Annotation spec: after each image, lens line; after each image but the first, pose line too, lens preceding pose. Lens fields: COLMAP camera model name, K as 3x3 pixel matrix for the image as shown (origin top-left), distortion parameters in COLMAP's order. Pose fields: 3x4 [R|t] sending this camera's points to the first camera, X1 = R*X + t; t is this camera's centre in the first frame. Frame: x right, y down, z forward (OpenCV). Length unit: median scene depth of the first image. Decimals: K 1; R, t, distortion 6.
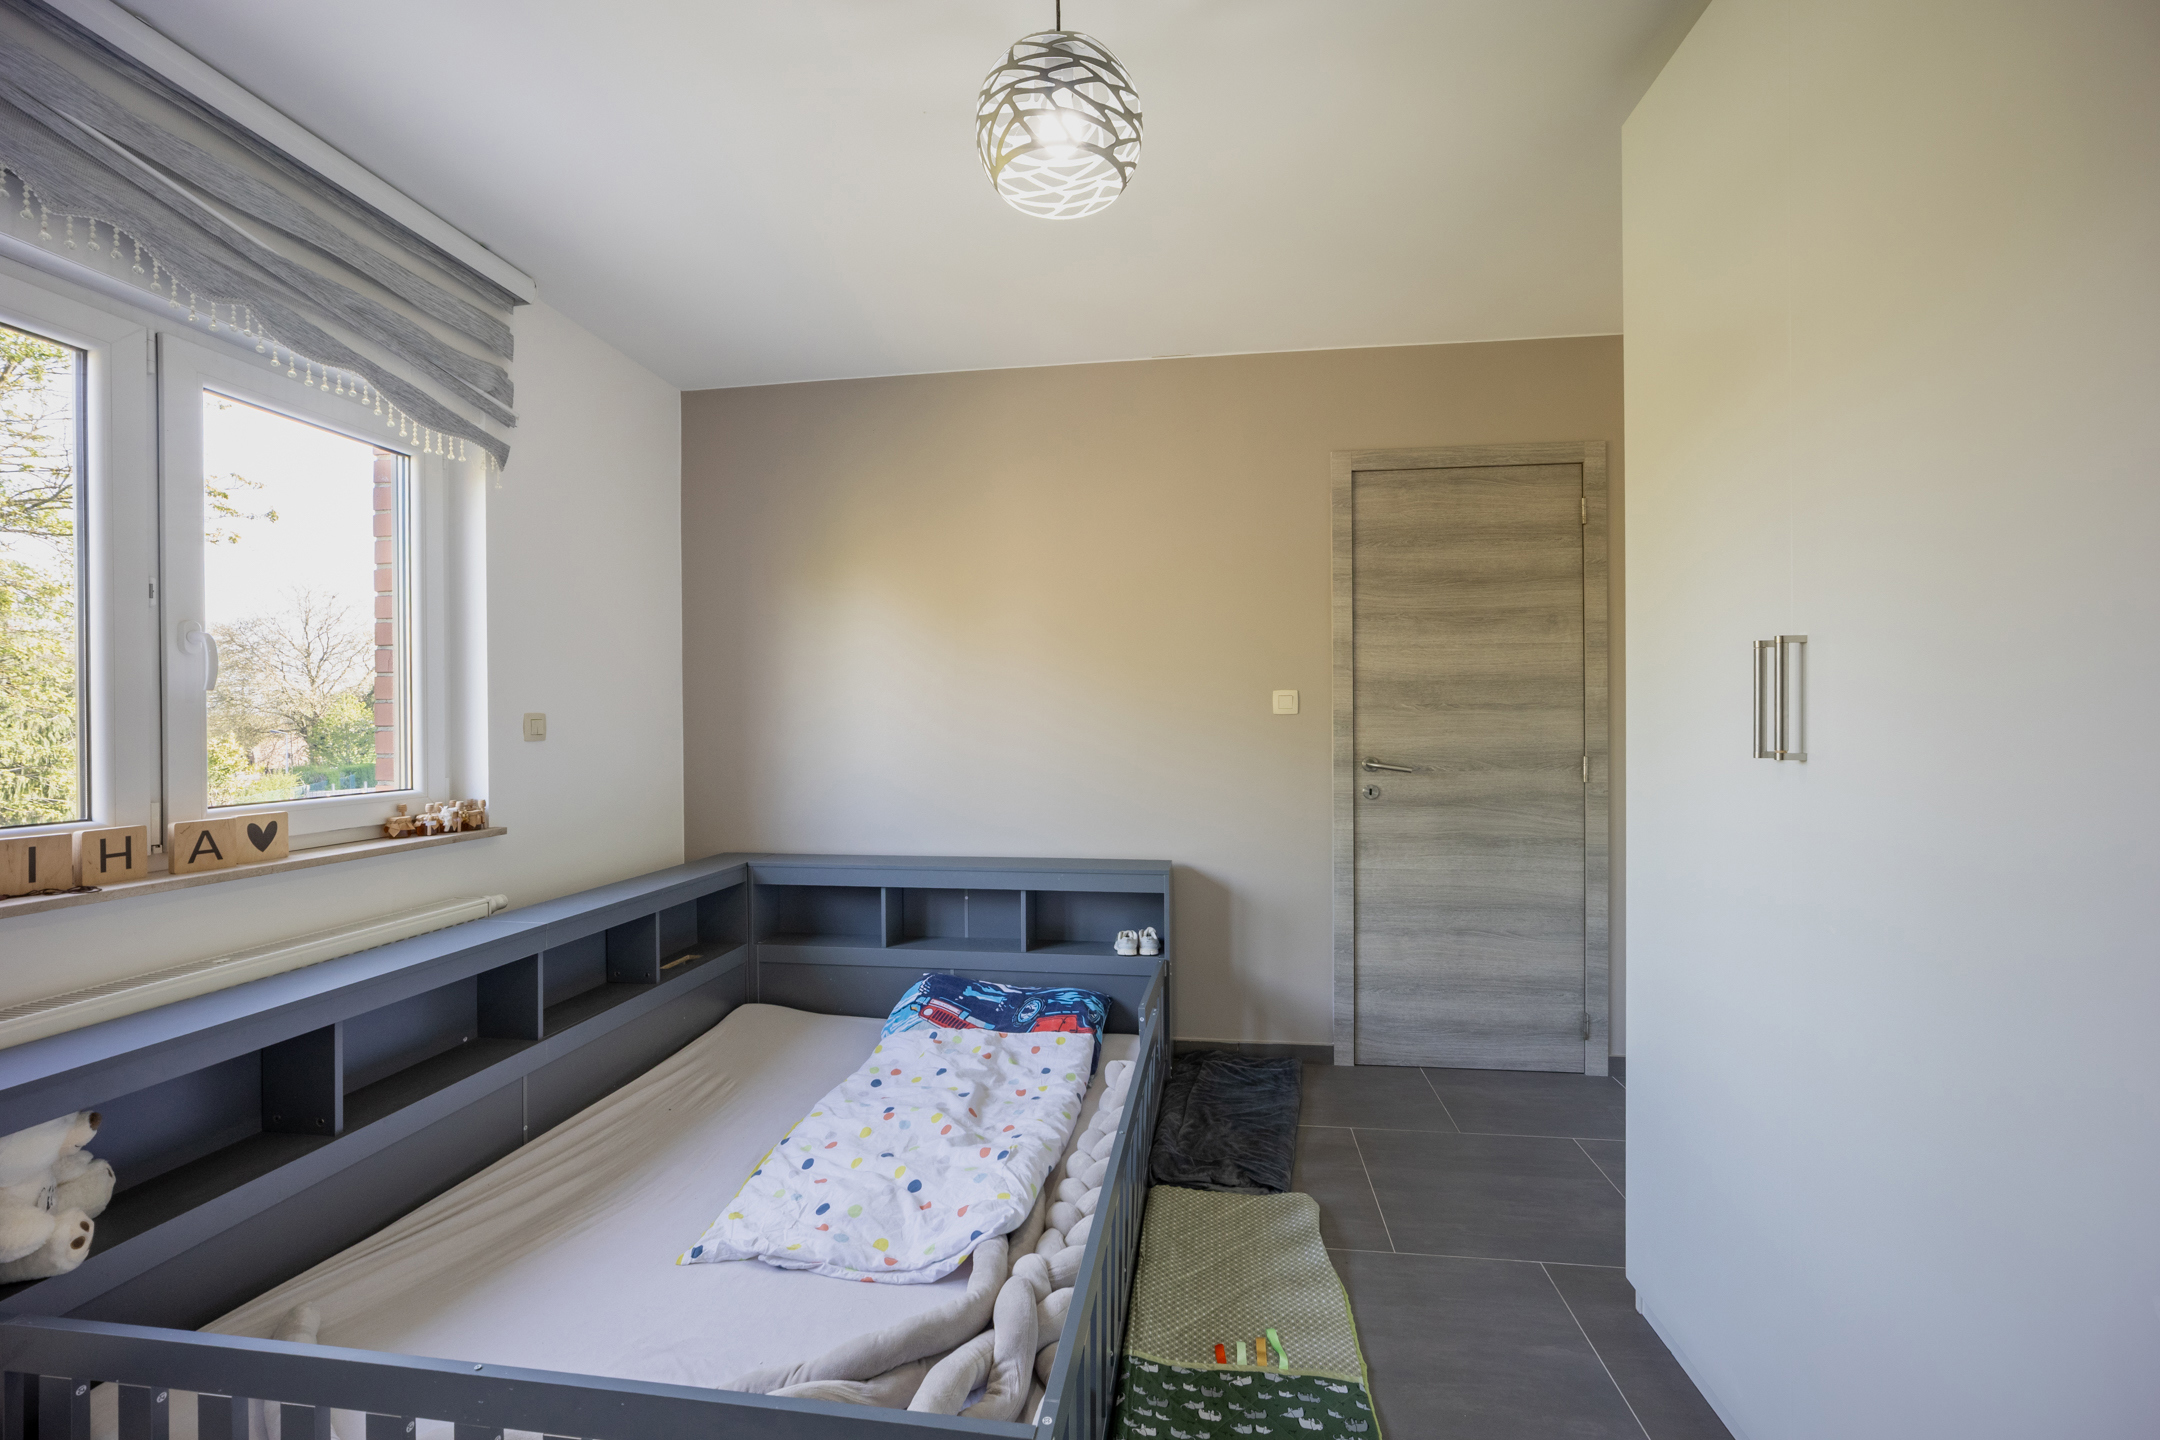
lens RADIAL K [[993.6, 0, 1070.6], [0, 993.6, 711.5], [0, 0, 1]] dist [0.000009, 0.000057]
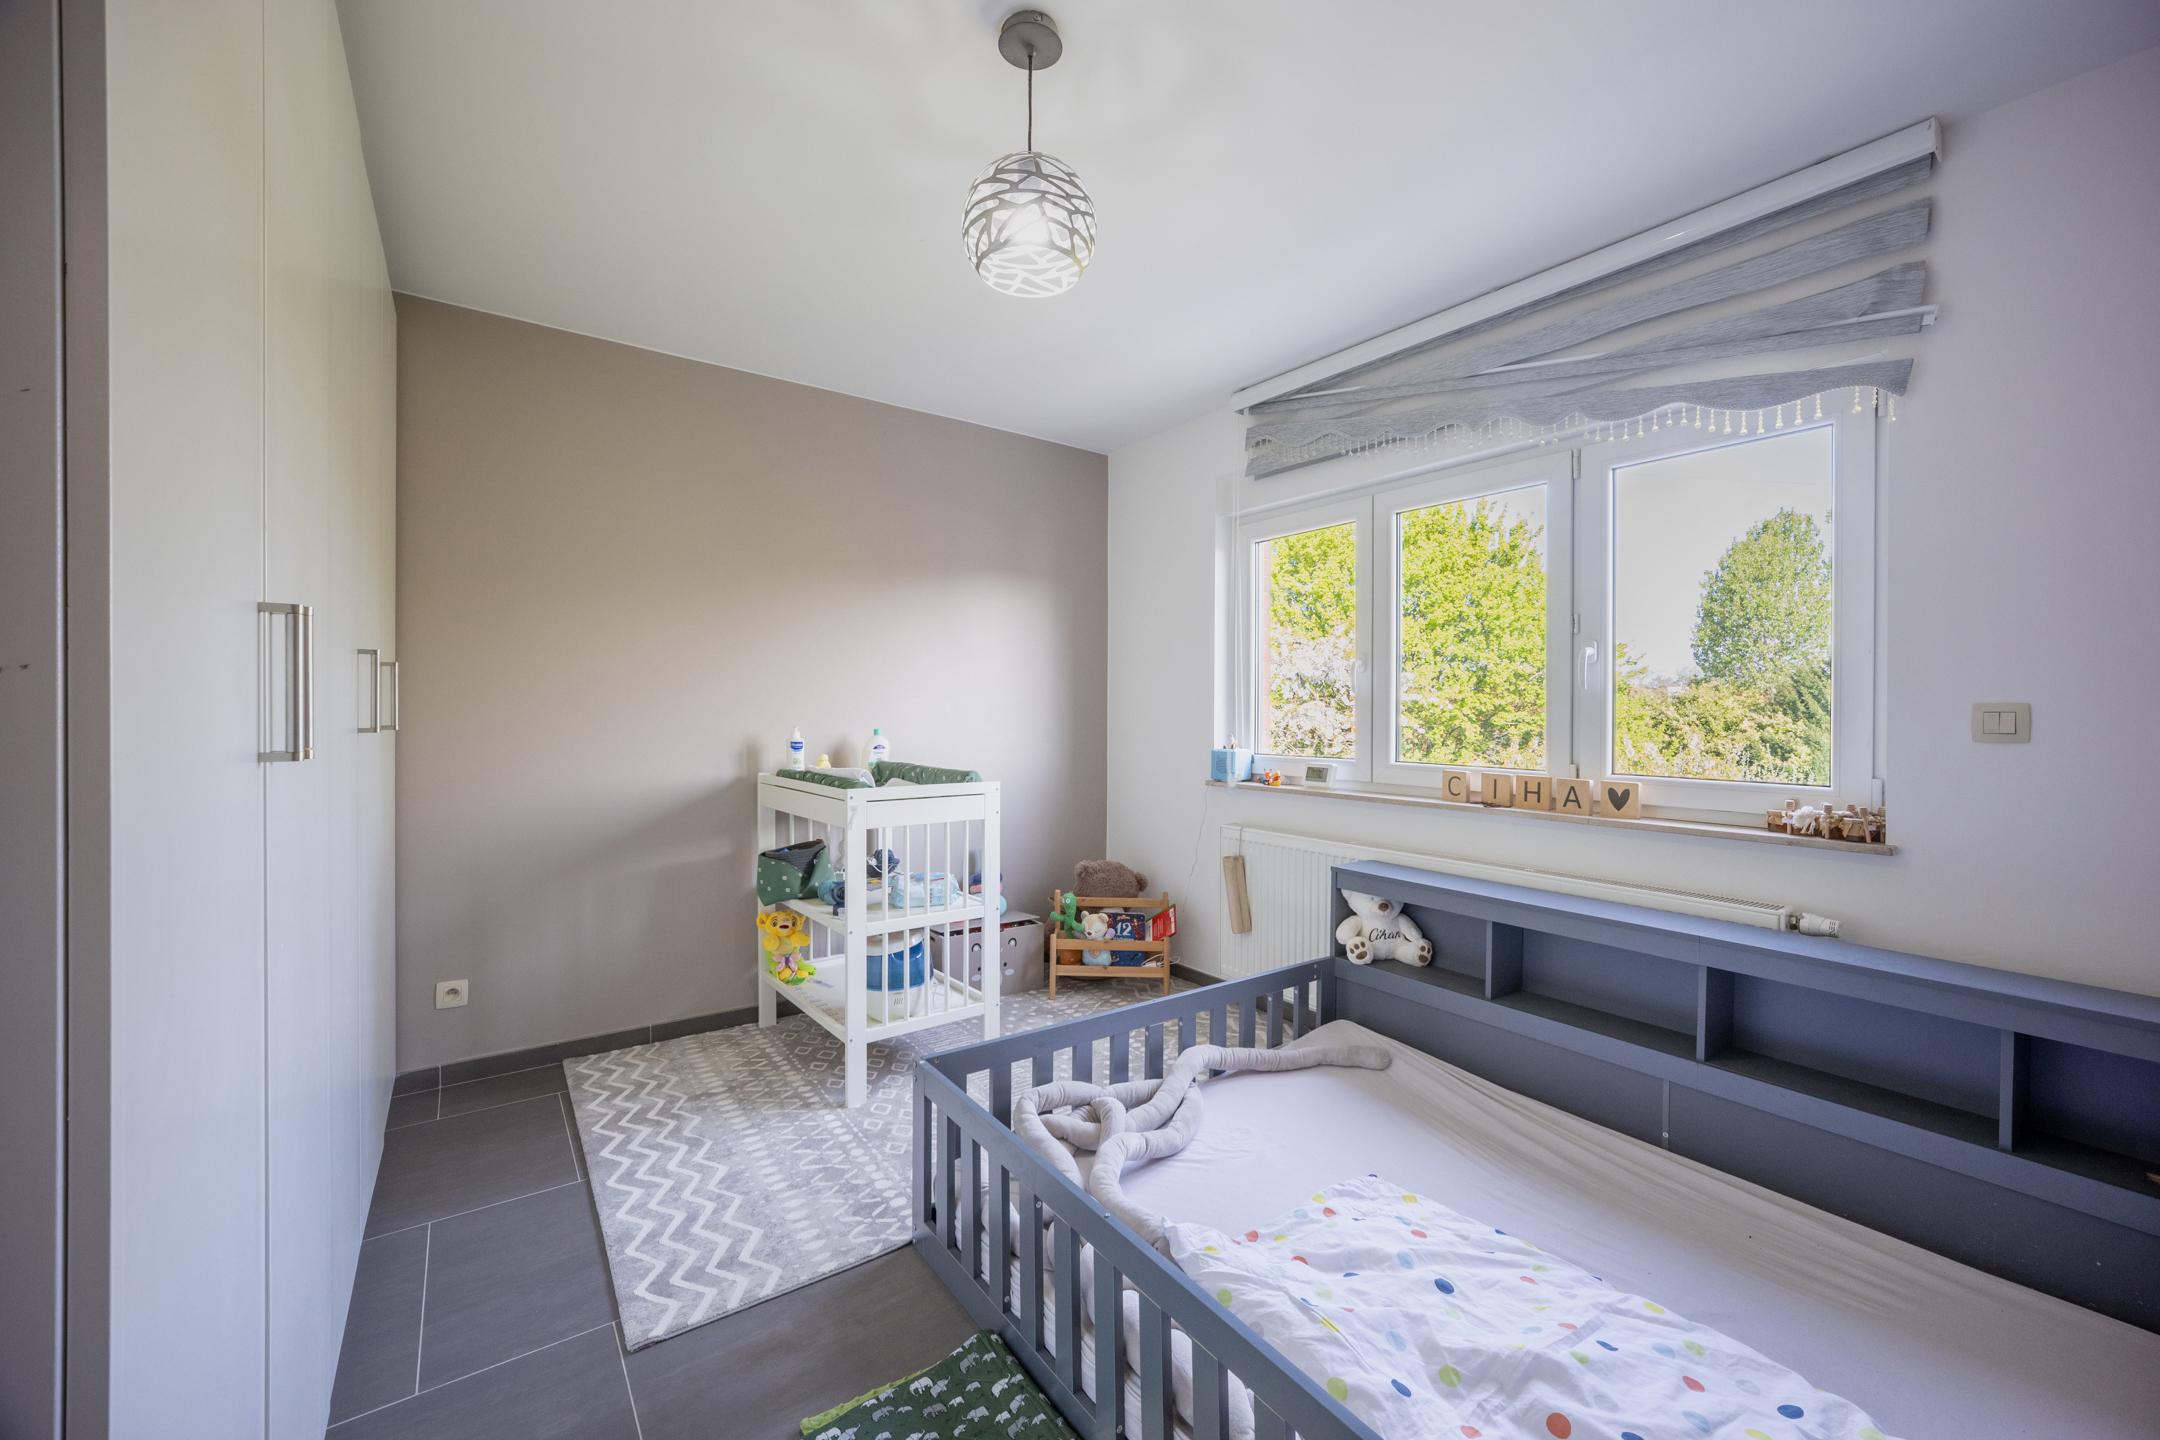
lens RADIAL K [[836.3, 0, 1080.0], [0, 836.3, 720.0], [0, 0, 1]] dist [-0.000007, 0.000000]
pose [[-0.720320, 0.012882, -0.693522, 0.460643], [0.004526, 0.999894, 0.013872, 0.002960], [0.693627, 0.006854, -0.720302, 1.300022]]
